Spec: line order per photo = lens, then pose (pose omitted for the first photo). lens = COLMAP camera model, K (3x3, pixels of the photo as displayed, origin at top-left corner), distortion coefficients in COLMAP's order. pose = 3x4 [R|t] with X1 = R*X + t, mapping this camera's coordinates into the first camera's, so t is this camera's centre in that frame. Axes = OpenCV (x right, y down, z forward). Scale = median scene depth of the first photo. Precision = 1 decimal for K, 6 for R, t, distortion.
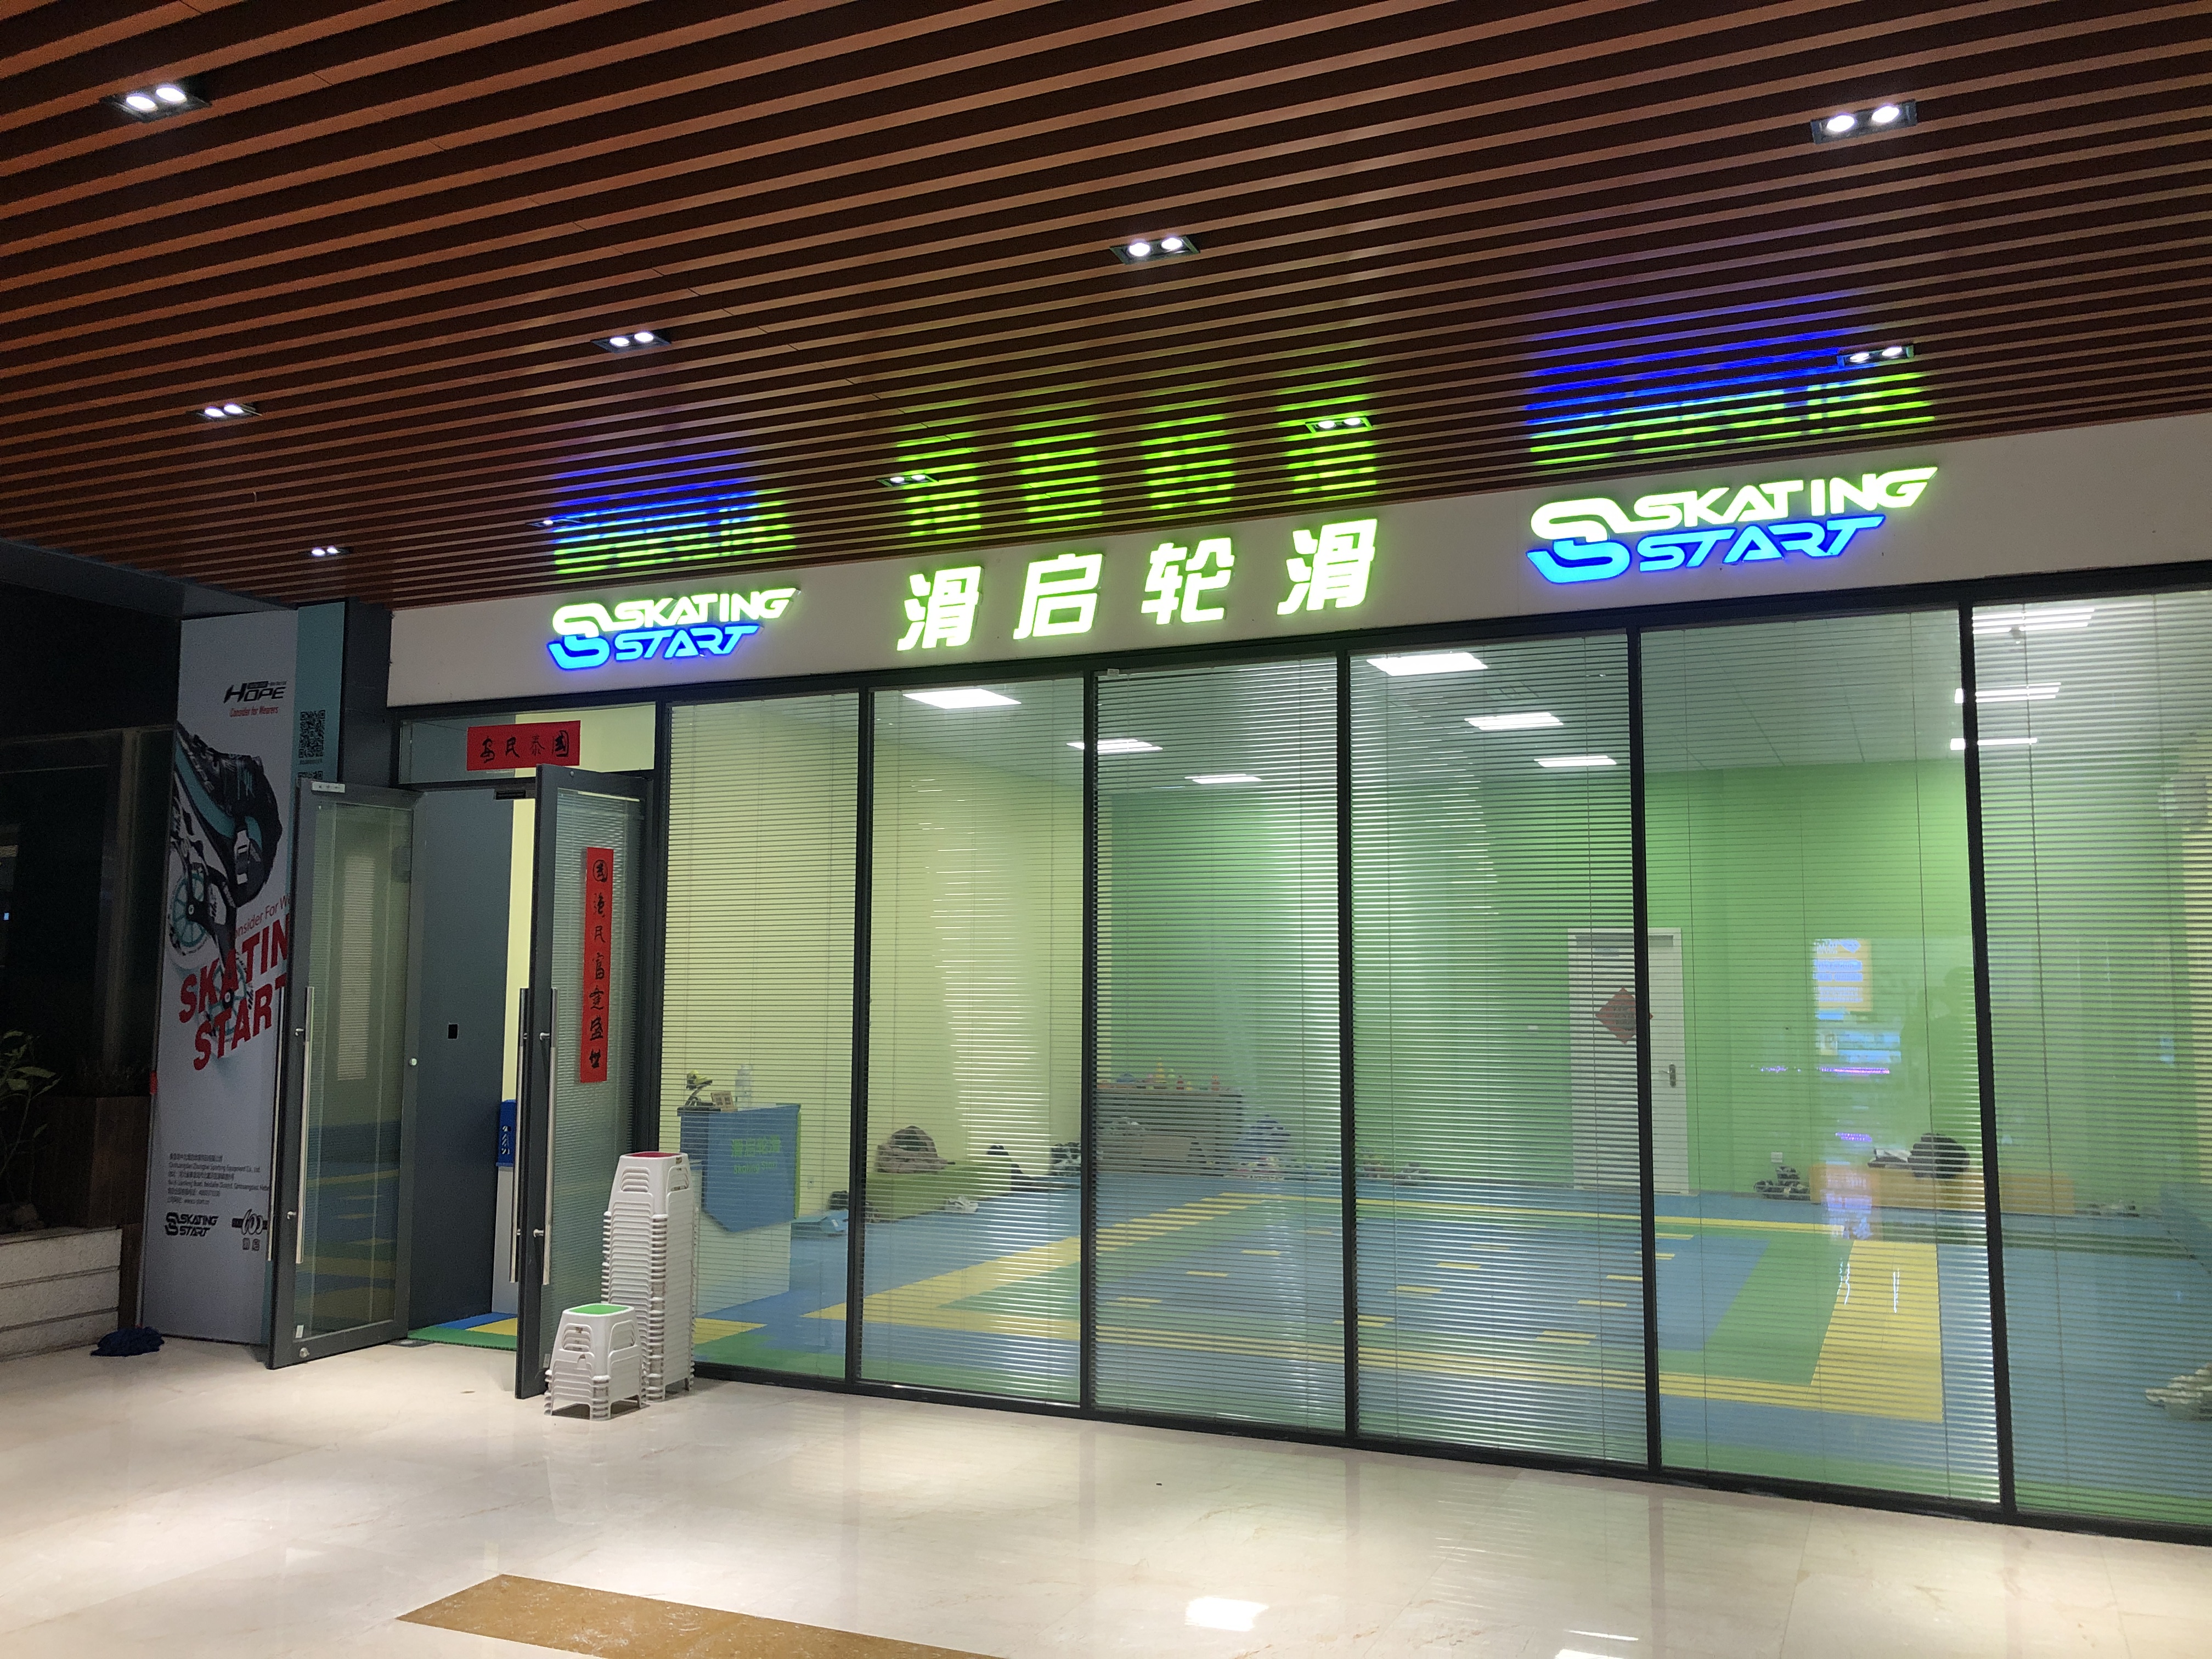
lens RADIAL K [[1635.7, 0, 1296.6], [0, 1635.7, 866.1], [0, 0, 1]] dist [0.073368, -0.128879]
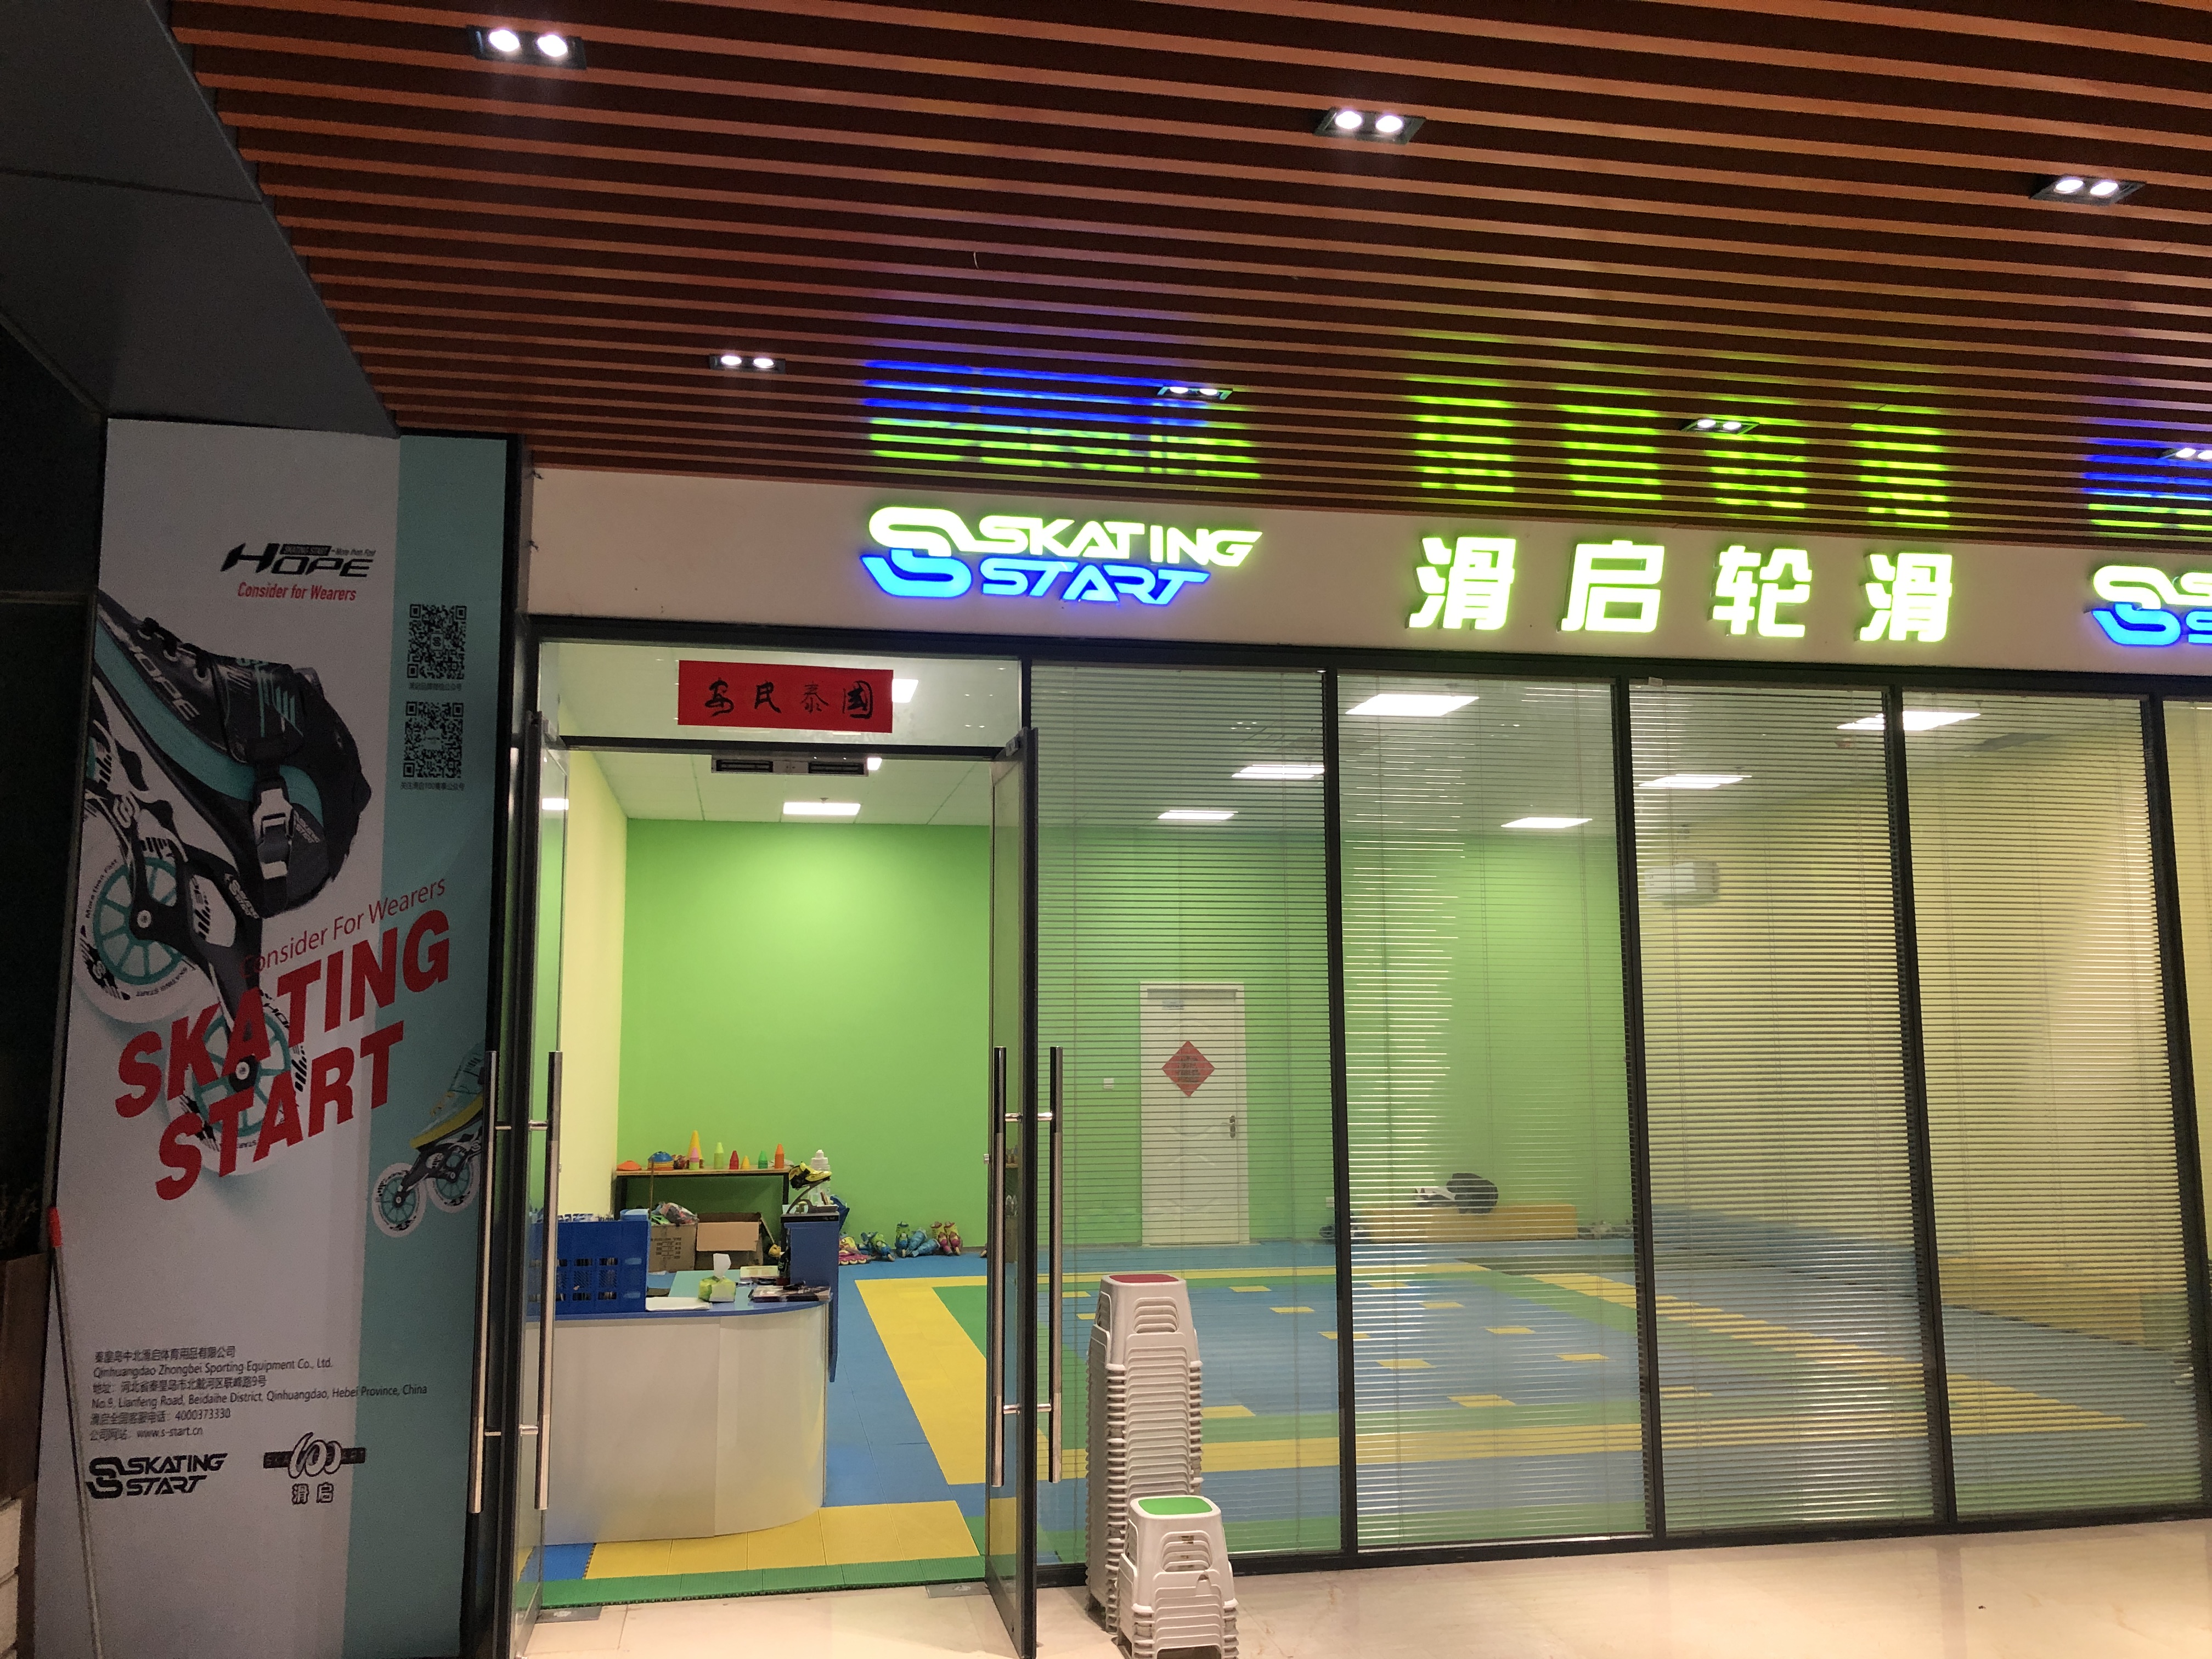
lens RADIAL K [[1794.0, 0, 1106.0], [0, 1794.0, 829.5], [0, 0, 1]] dist [0.002338, -0.005577]
pose [[0.848549, 0.056278, 0.526115, -0.733092], [-0.032588, 0.997998, -0.054194, 0.018633], [-0.528112, 0.028841, 0.848685, 0.295691]]
